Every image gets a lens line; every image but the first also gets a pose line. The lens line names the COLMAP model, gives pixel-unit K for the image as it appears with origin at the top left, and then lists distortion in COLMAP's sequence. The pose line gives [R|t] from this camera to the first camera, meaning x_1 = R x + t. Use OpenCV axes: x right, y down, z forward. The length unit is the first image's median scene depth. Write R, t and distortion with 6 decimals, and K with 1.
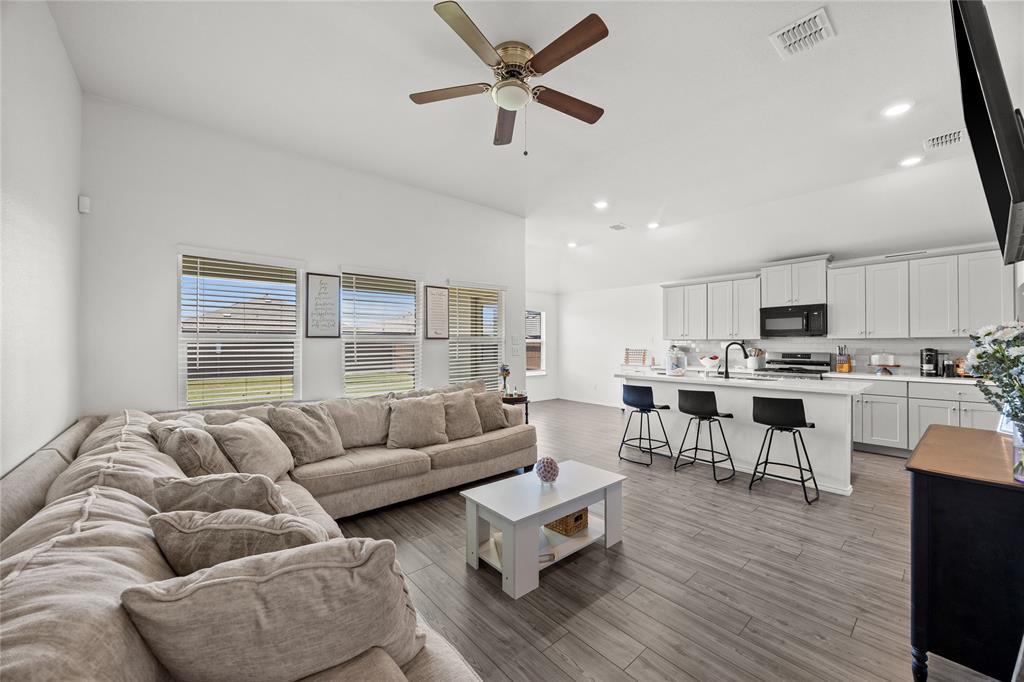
lens RADIAL K [[392.3, 0, 518.4], [0, 392.3, 340.3], [0, 0, 1]] dist [-0.000555, -0.000256]
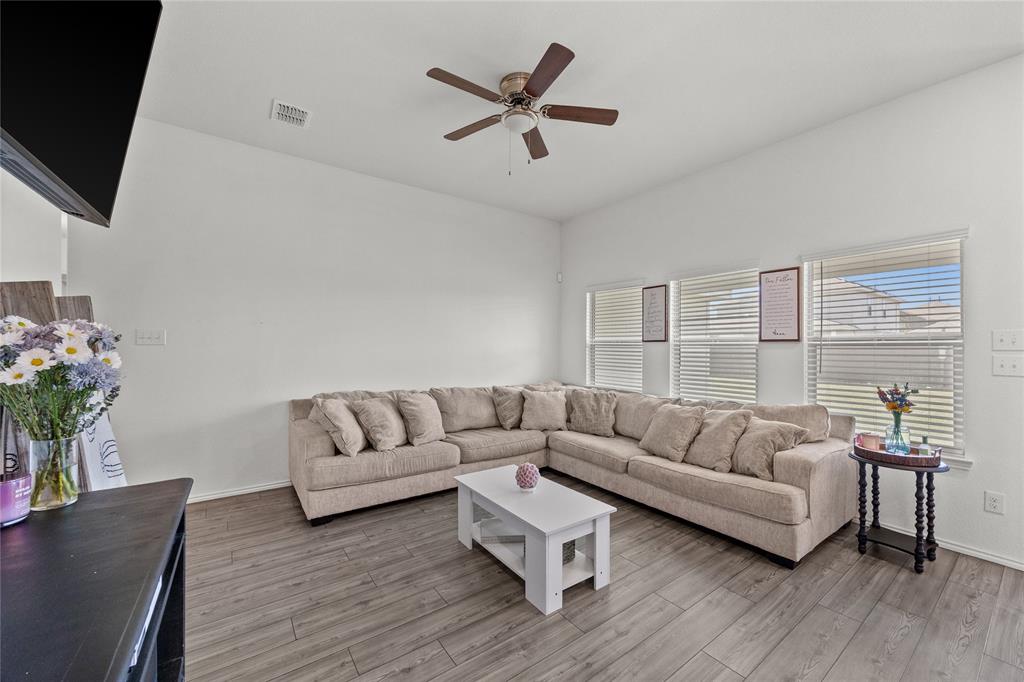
lens RADIAL K [[392.3, 0, 511.5], [0, 392.3, 343.2], [0, 0, 1]] dist [-0.000555, -0.000256]
pose [[-0.103943, -0.007483, -0.994555, 0.980104], [0.004084, 0.999960, -0.007951, 0.005425], [0.994575, -0.004888, -0.103908, 0.990708]]
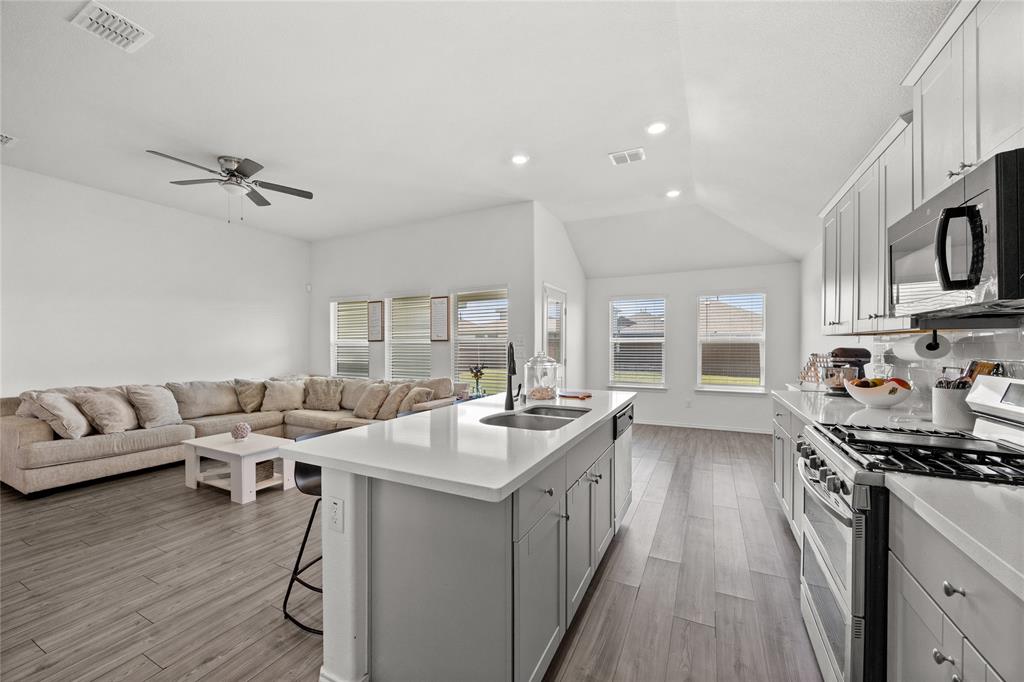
lens RADIAL K [[392.3, 0, 512.9], [0, 392.3, 347.3], [0, 0, 1]] dist [-0.000555, -0.000256]
pose [[0.365771, 0.004990, -0.930692, 1.682294], [0.009313, 0.999916, 0.009021, 0.009878], [0.930658, -0.011968, 0.365693, 1.316144]]
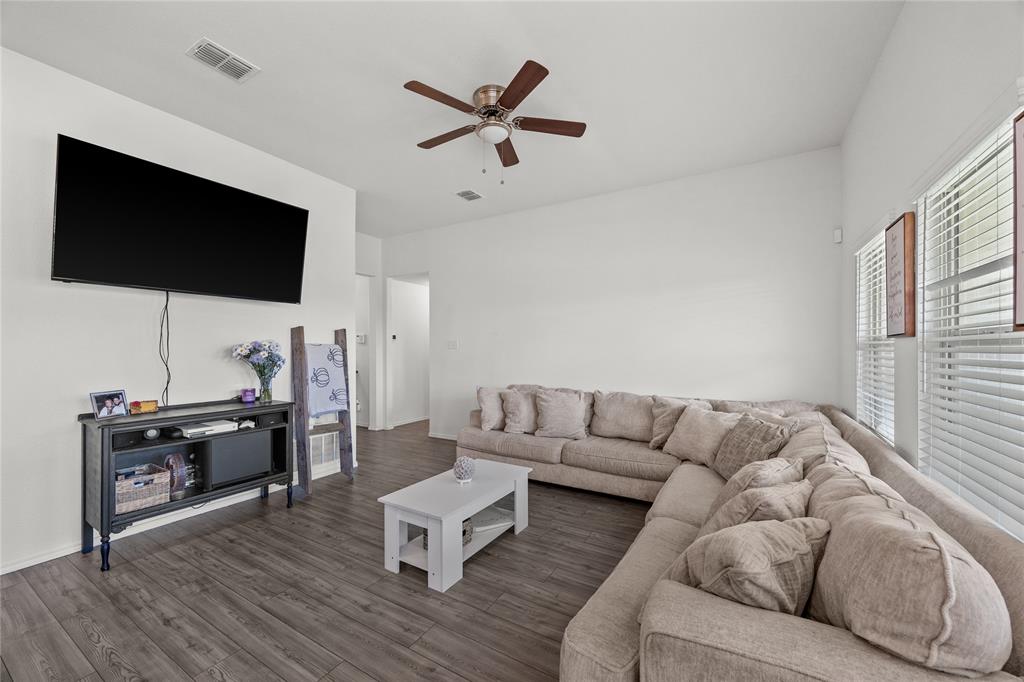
lens RADIAL K [[392.3, 0, 520.5], [0, 392.3, 348.5], [0, 0, 1]] dist [-0.000555, -0.000256]
pose [[-0.949505, 0.002951, -0.313737, 0.244152], [0.004426, 0.999982, -0.003990, 0.010999], [0.313720, -0.005177, -0.949501, 1.903885]]
